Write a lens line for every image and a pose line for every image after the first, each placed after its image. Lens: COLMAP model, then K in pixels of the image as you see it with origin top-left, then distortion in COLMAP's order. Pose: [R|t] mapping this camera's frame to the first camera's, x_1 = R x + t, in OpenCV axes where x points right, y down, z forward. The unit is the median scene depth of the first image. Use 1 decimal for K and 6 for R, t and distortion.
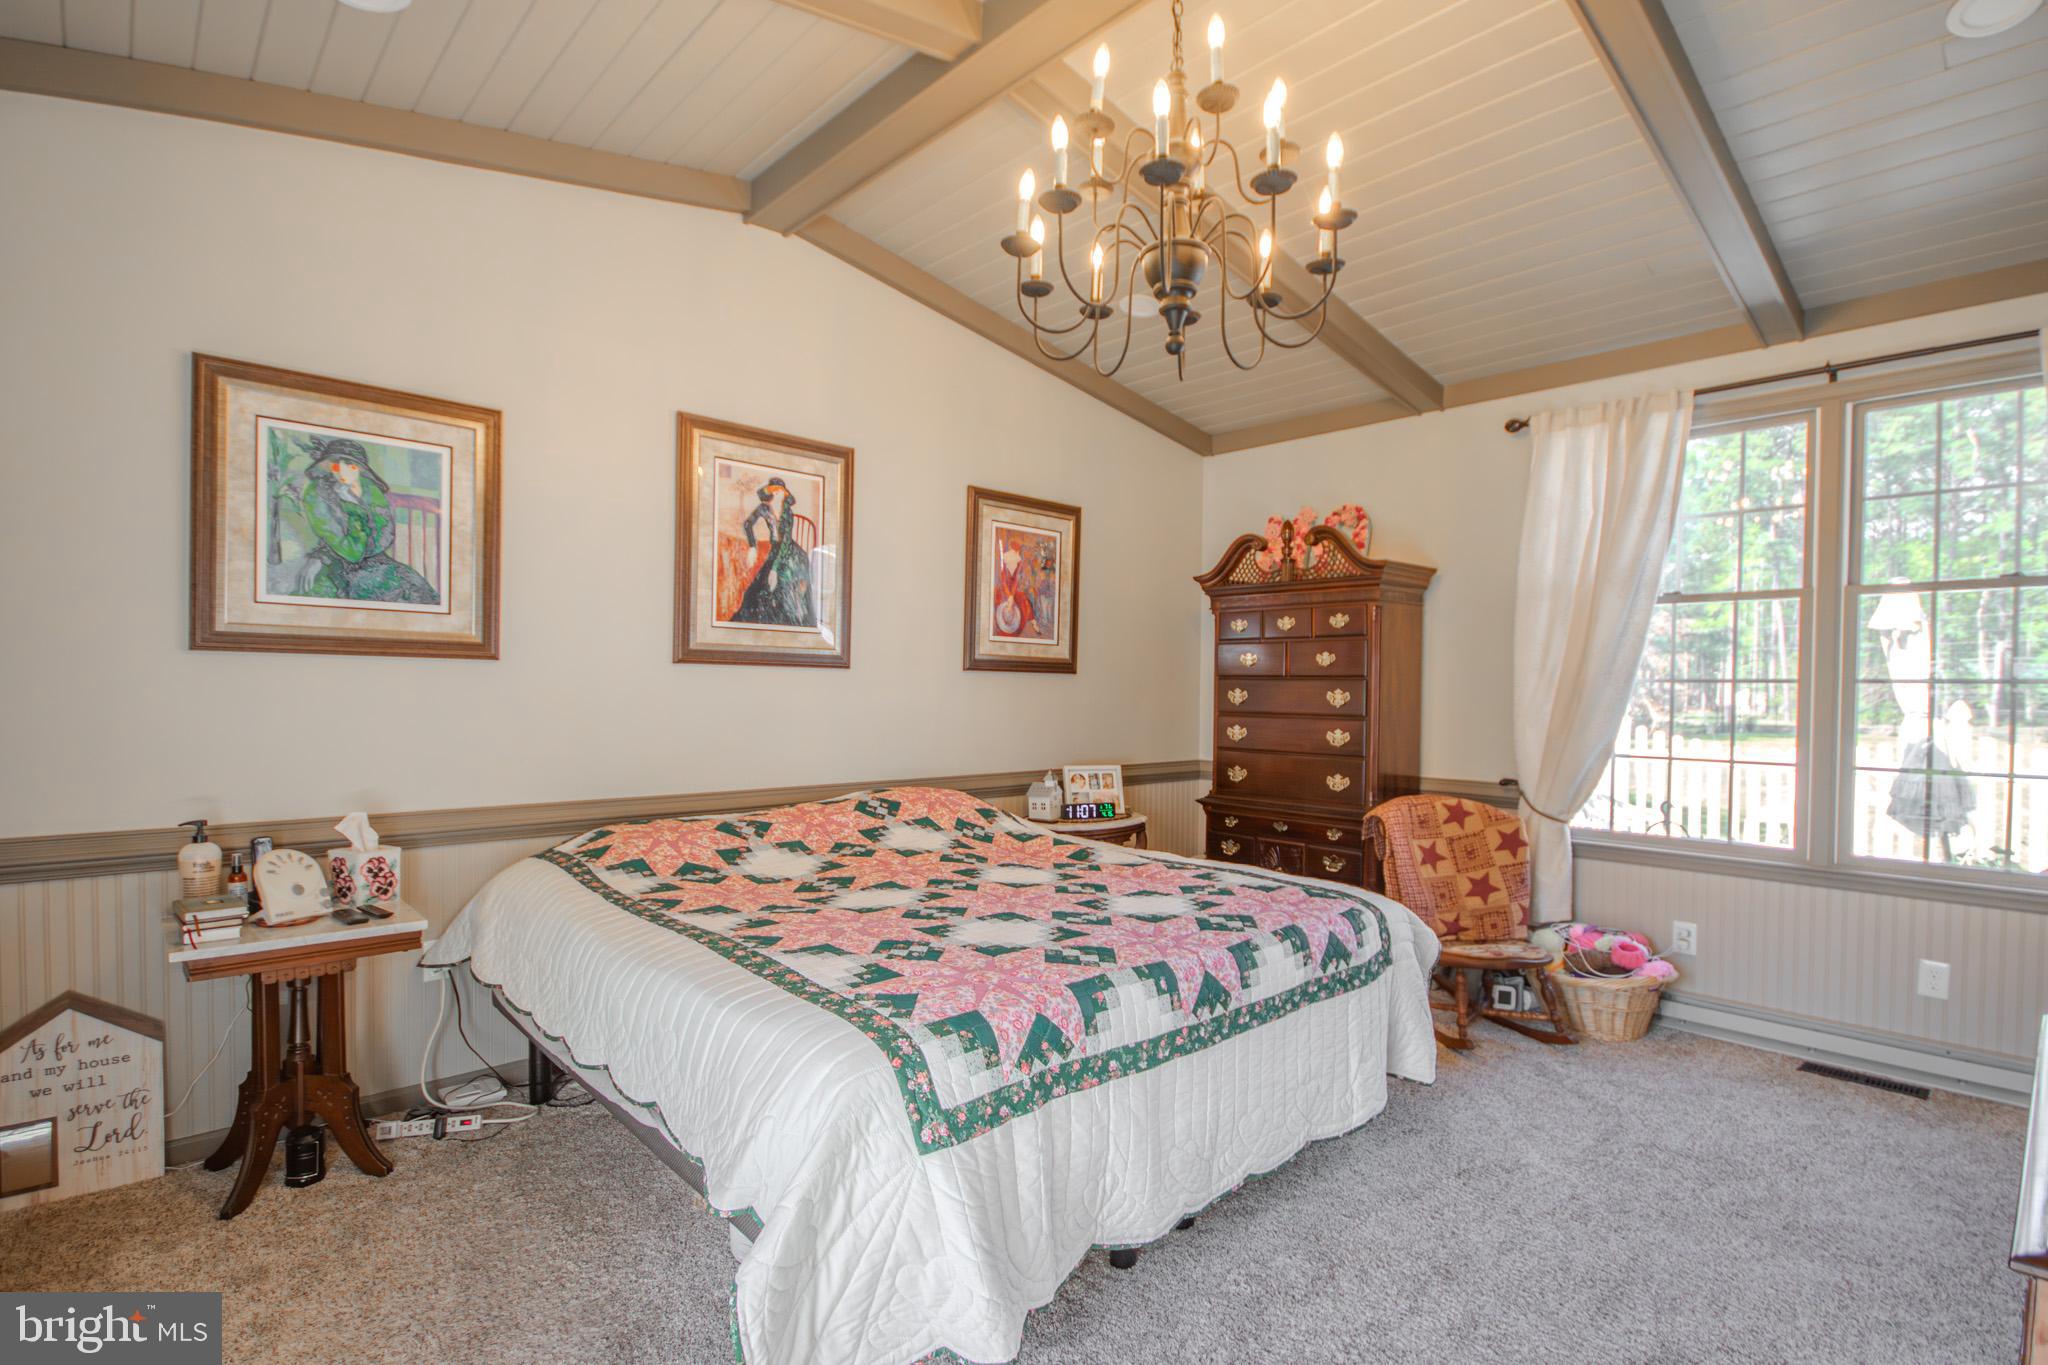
lens RADIAL K [[952.7, 0, 1018.0], [0, 952.7, 705.9], [0, 0, 1]] dist [-0.002365, -0.000596]
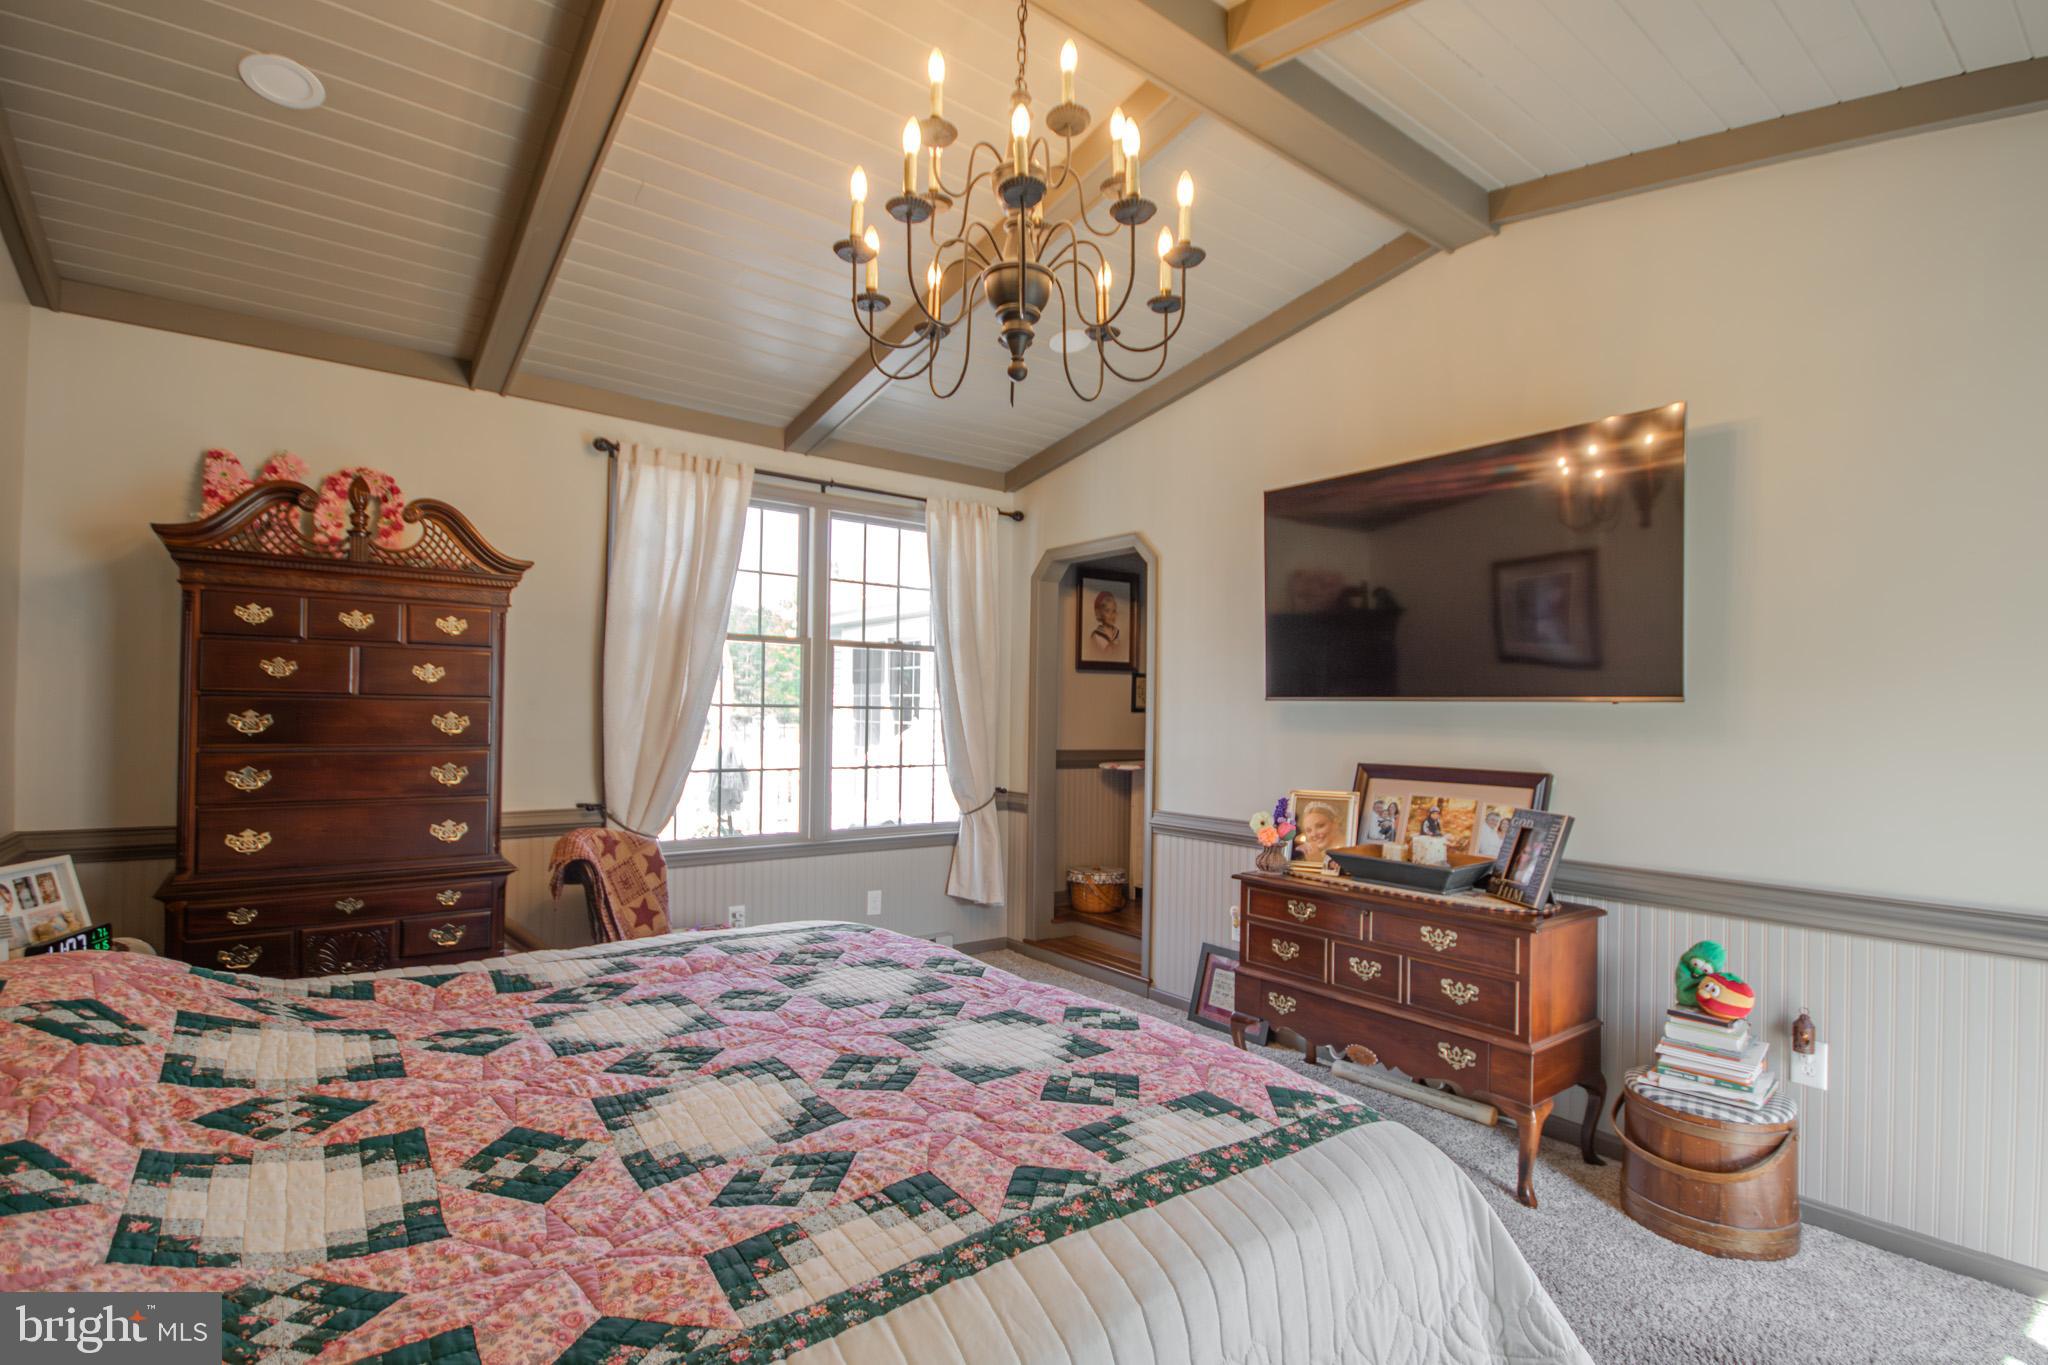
lens RADIAL K [[952.7, 0, 1018.0], [0, 952.7, 705.9], [0, 0, 1]] dist [-0.002365, -0.000596]
pose [[0.108327, 0.000355, 0.994115, -0.483758], [0.005076, 0.999987, -0.000910, -0.023910], [-0.994102, 0.005145, 0.108324, 0.545277]]
